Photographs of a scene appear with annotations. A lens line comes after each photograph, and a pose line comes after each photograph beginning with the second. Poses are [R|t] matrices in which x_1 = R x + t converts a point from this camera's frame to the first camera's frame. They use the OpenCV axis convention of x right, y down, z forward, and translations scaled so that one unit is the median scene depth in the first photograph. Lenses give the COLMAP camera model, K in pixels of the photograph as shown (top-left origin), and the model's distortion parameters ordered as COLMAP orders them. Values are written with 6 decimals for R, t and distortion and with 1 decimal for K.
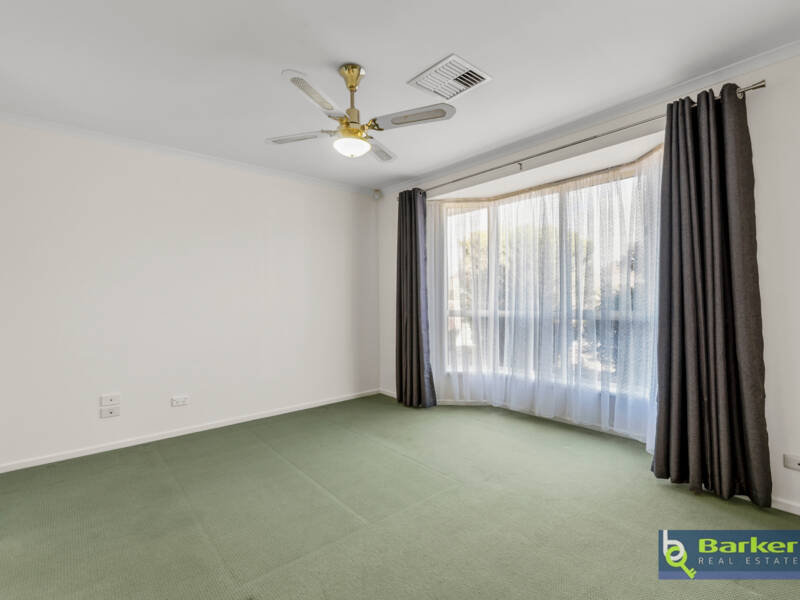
lens RADIAL K [[392.9, 0, 398.8], [0, 392.9, 298.9], [0, 0, 1]] dist [-0.001824, 0.000841]
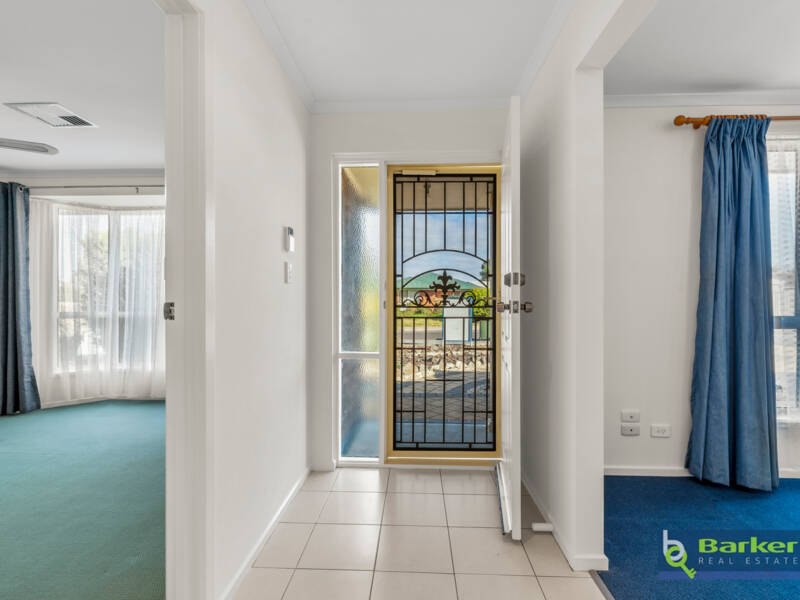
lens RADIAL K [[392.9, 0, 395.3], [0, 392.9, 301.2], [0, 0, 1]] dist [-0.001824, 0.000841]
pose [[0.677667, 0.010241, 0.735298, -0.026311], [-0.010324, 0.999937, -0.004412, -0.002229], [-0.735296, -0.004602, 0.677730, -0.307788]]
